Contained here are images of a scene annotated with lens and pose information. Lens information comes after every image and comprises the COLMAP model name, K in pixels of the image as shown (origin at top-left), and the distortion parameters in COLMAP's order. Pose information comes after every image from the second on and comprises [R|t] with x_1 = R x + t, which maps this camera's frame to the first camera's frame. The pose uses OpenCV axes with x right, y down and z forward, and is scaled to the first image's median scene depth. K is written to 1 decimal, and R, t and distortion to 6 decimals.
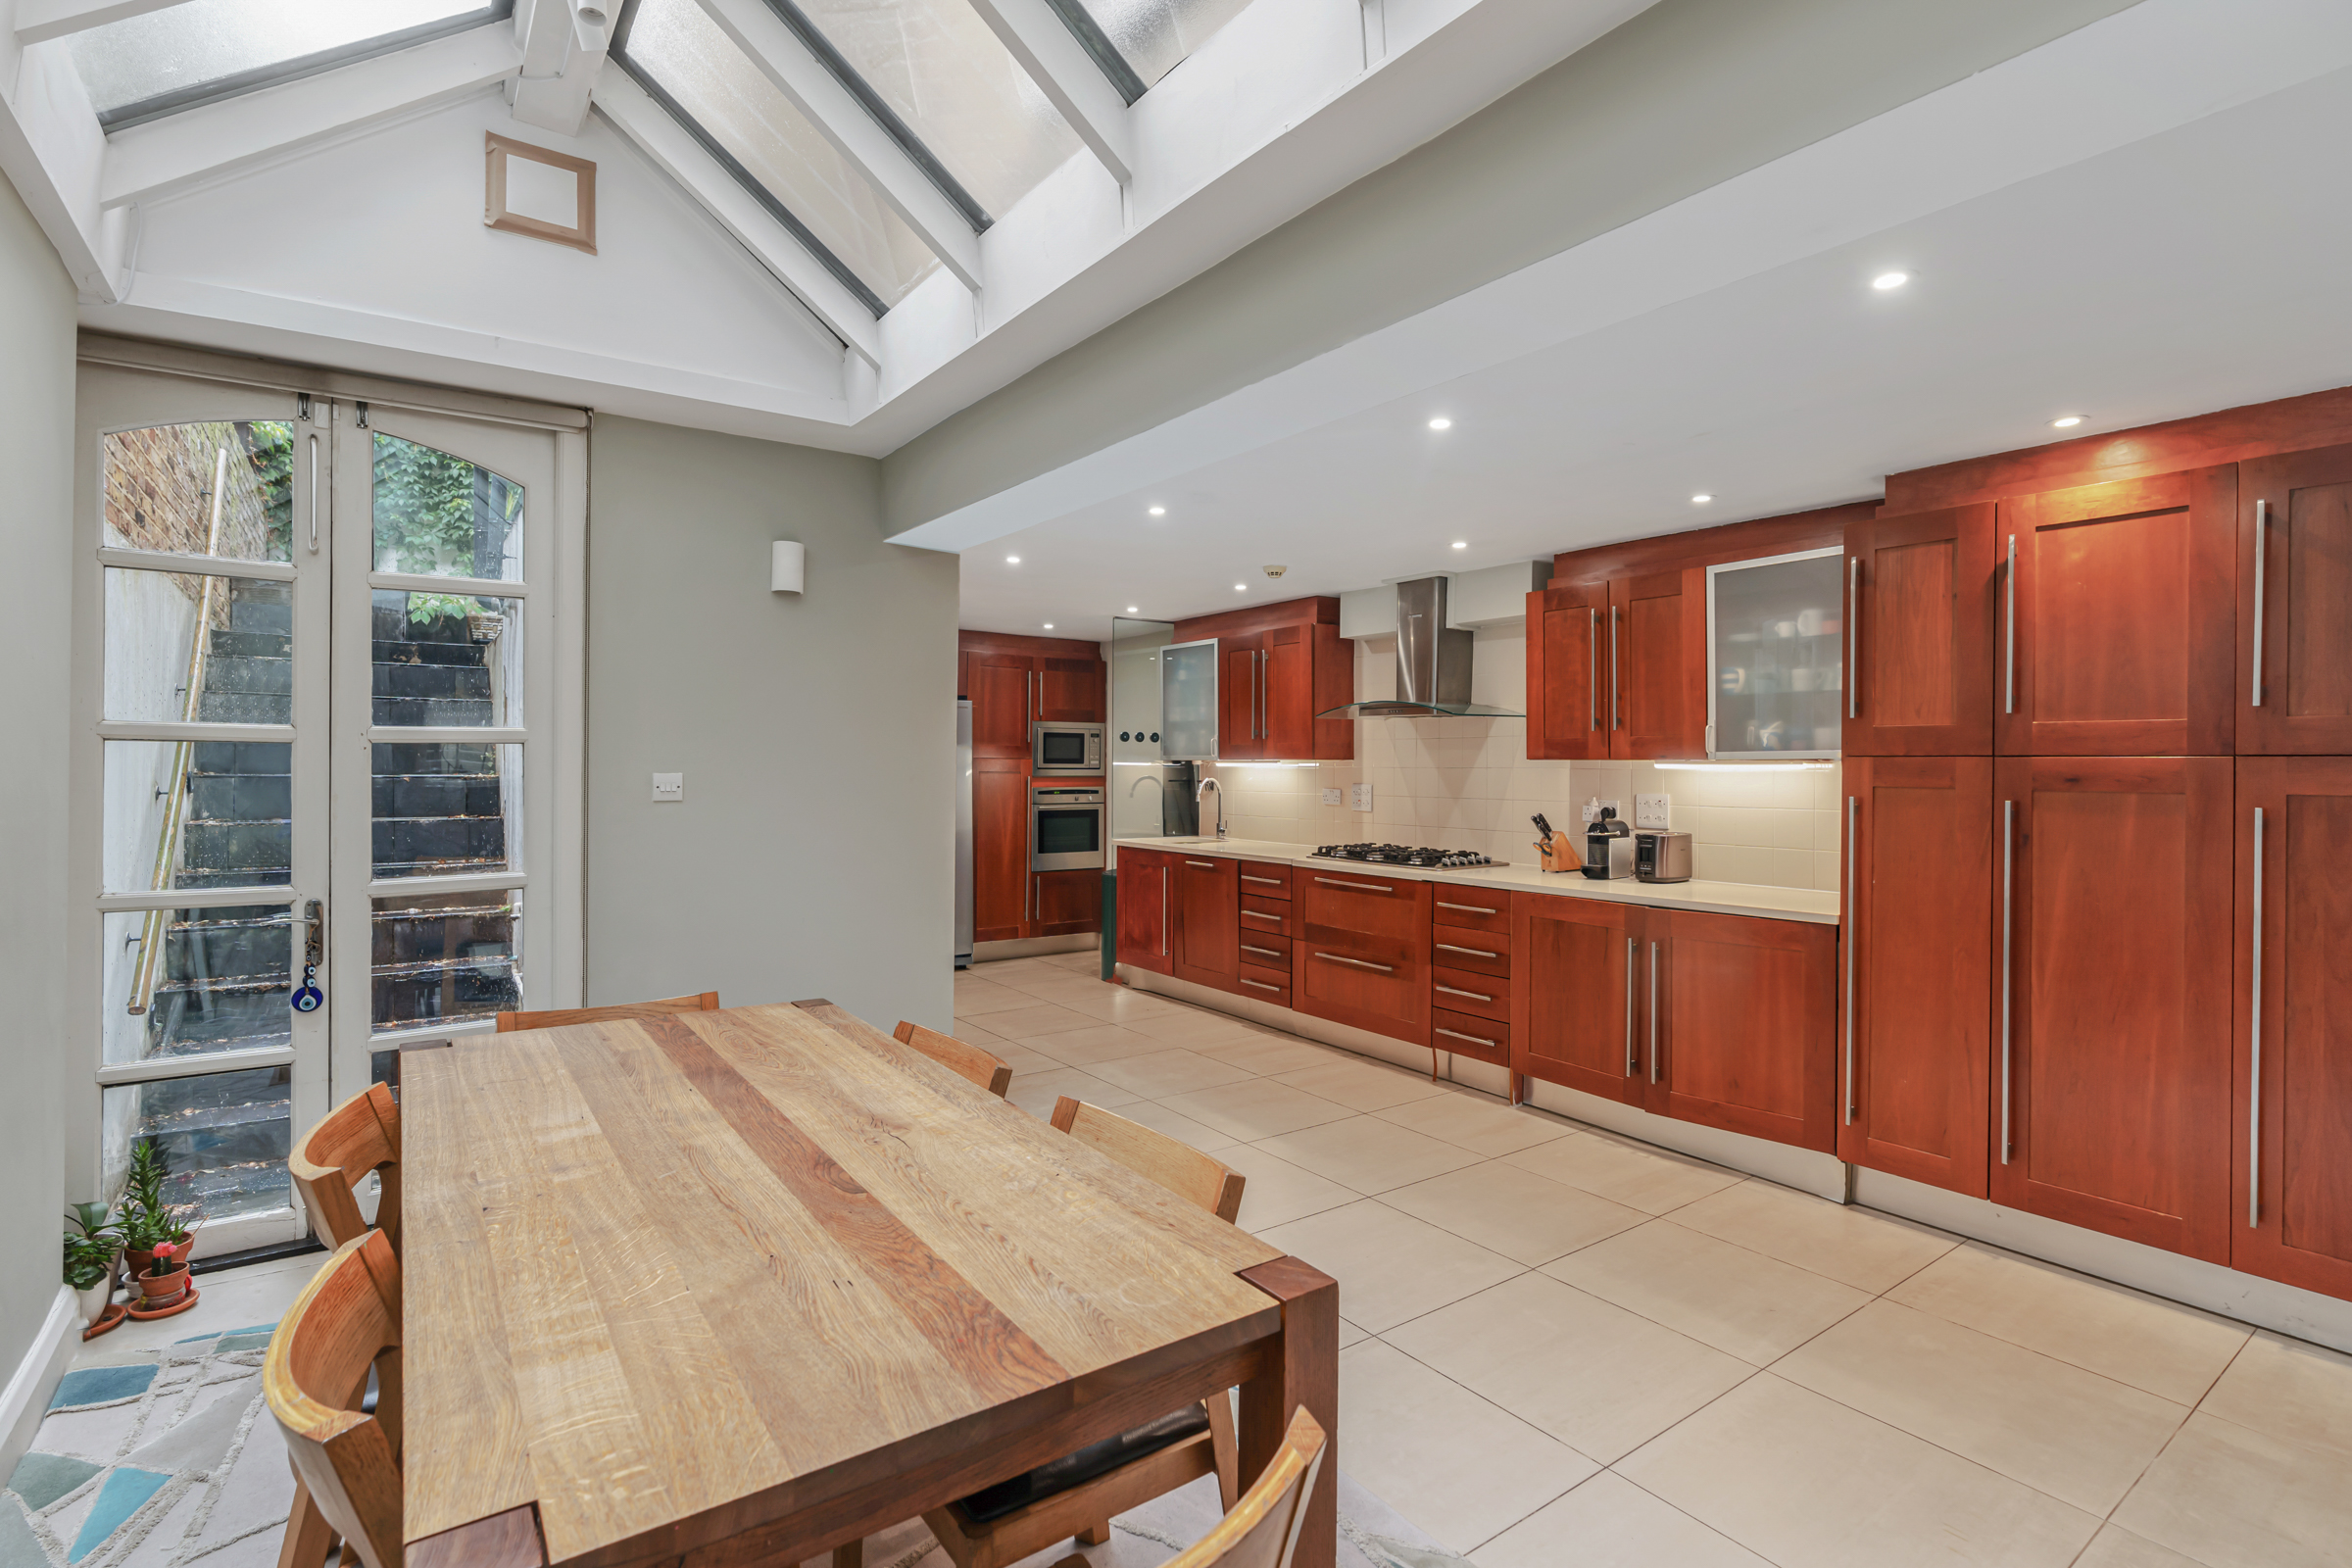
lens RADIAL K [[1101.8, 0, 1188.2], [0, 1101.8, 777.8], [0, 0, 1]] dist [0.005724, 0.000638]
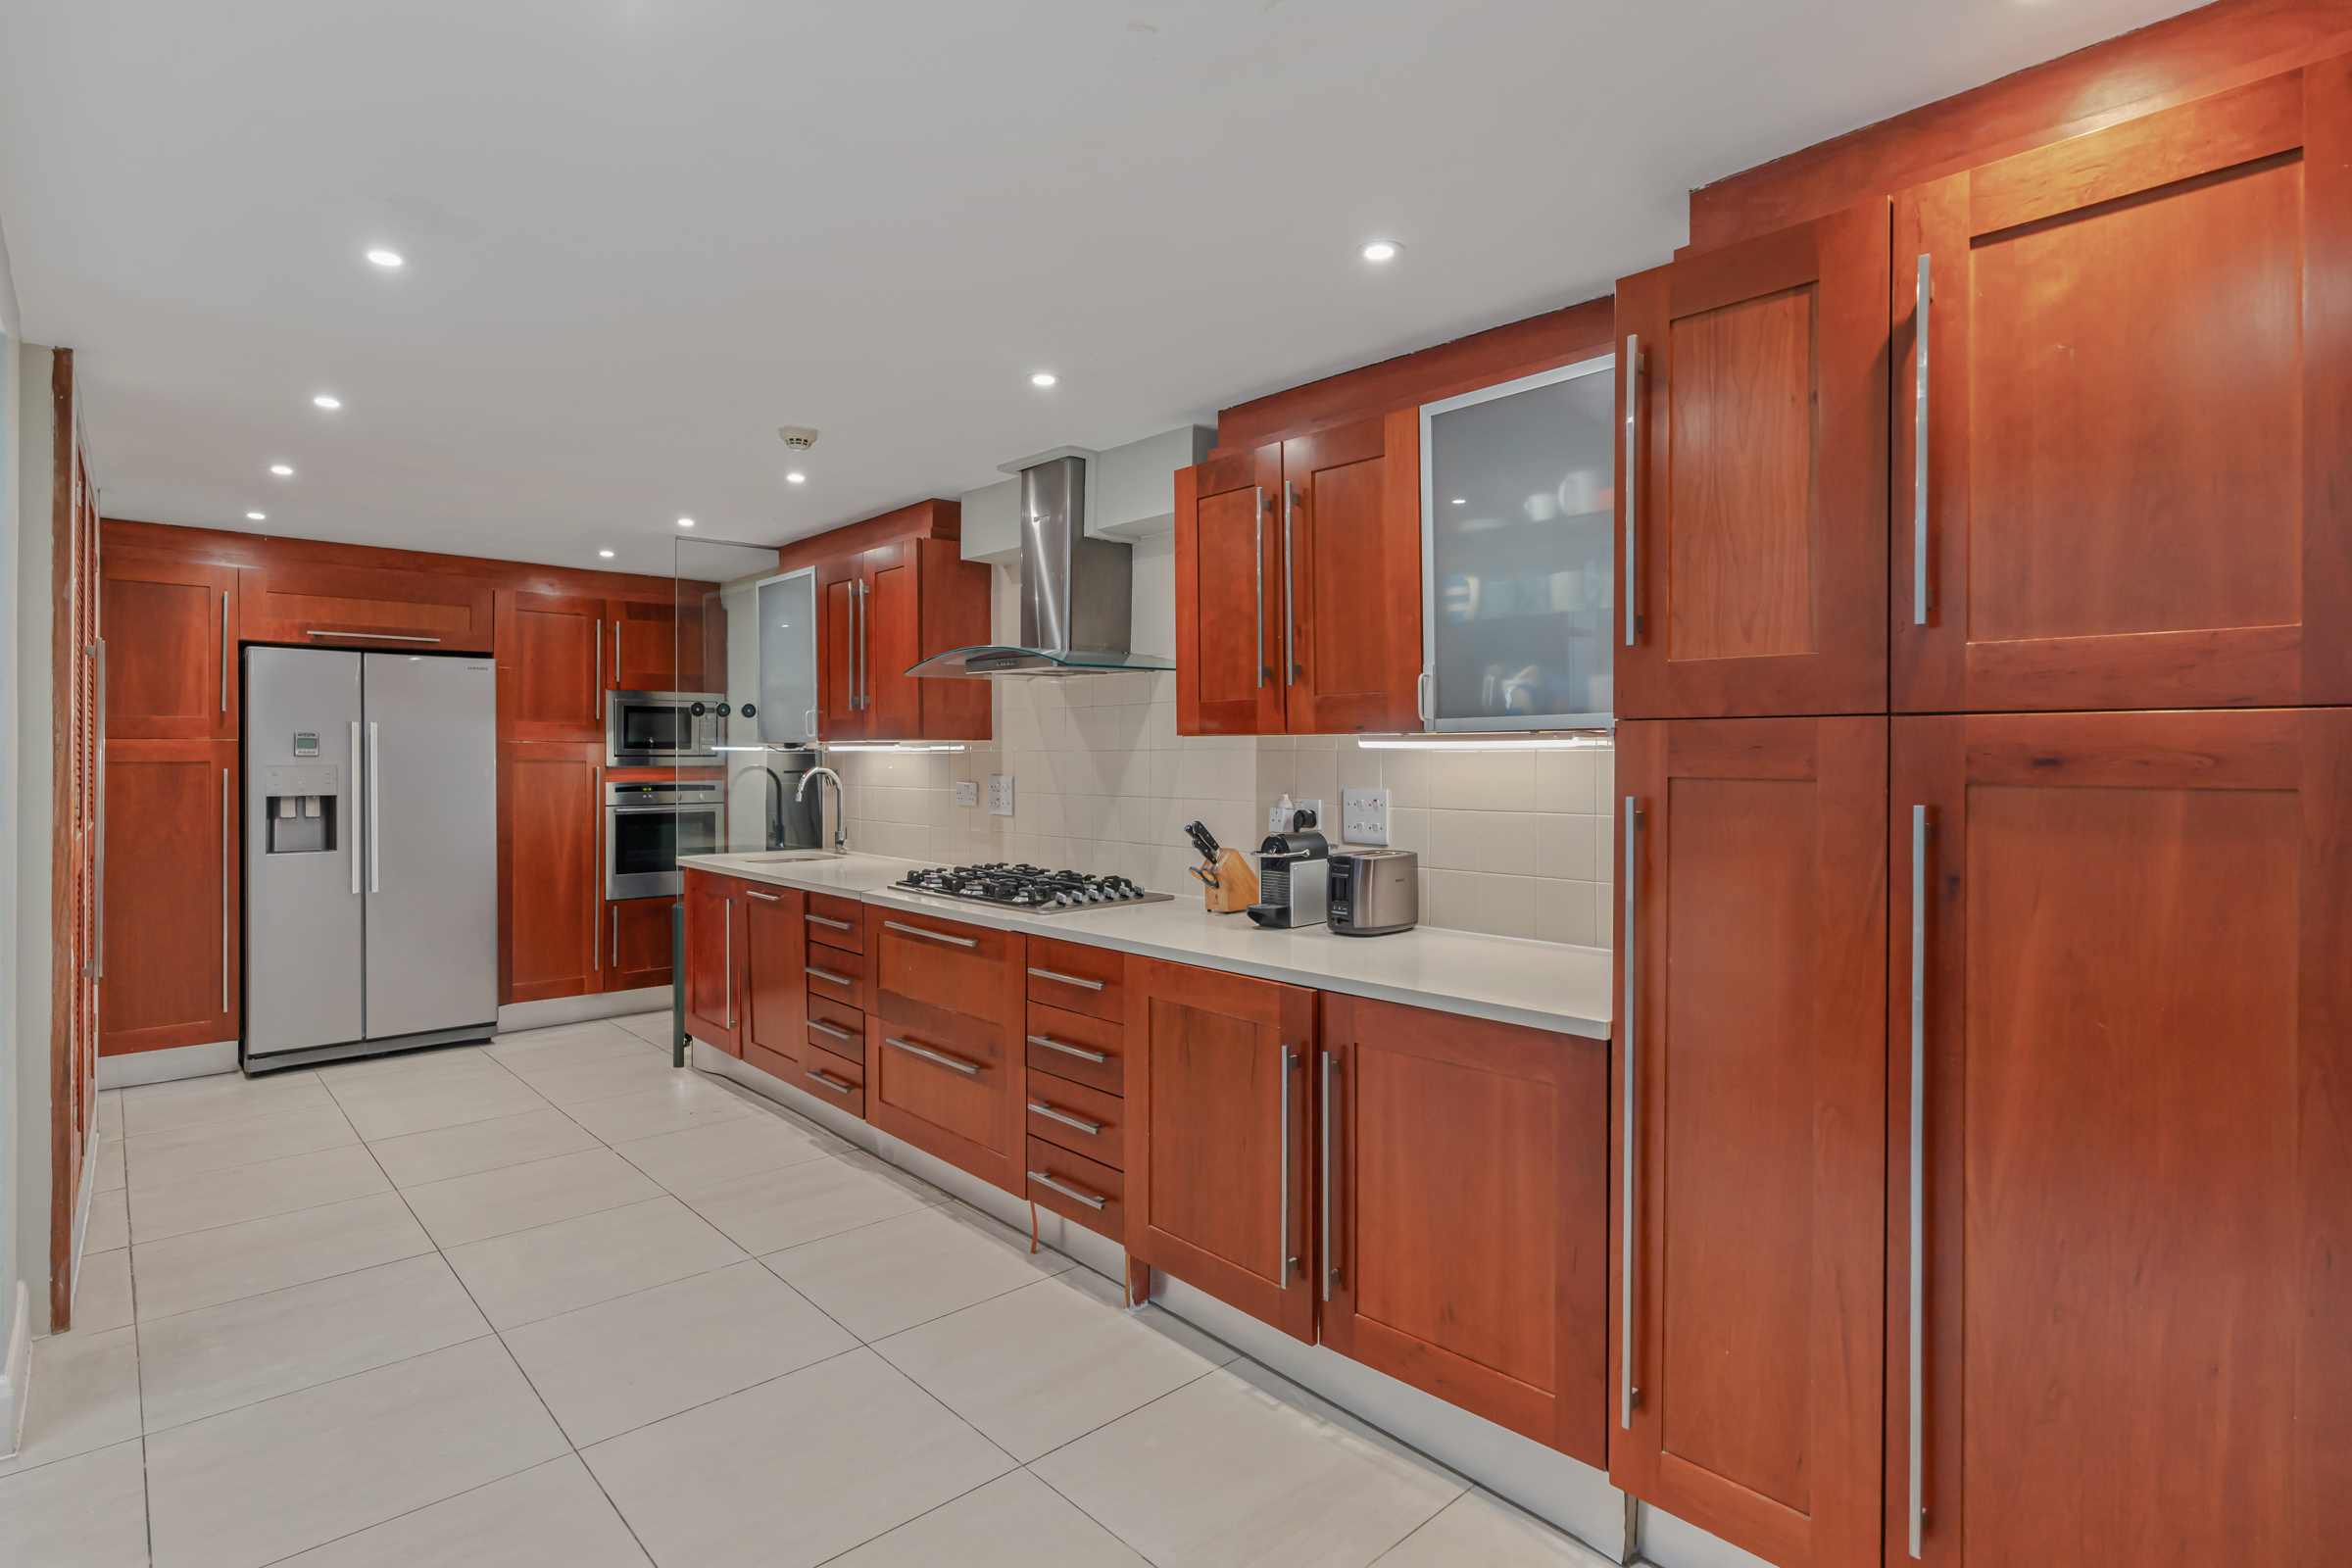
lens RADIAL K [[1170.8, 0, 1165.2], [0, 1170.8, 768.8], [0, 0, 1]] dist [0.000666, 0.001054]
pose [[0.994661, -0.006047, 0.103016, 0.256558], [0.005857, 0.999981, 0.002147, 0.000994], [-0.103027, -0.001532, 0.994677, 0.372690]]
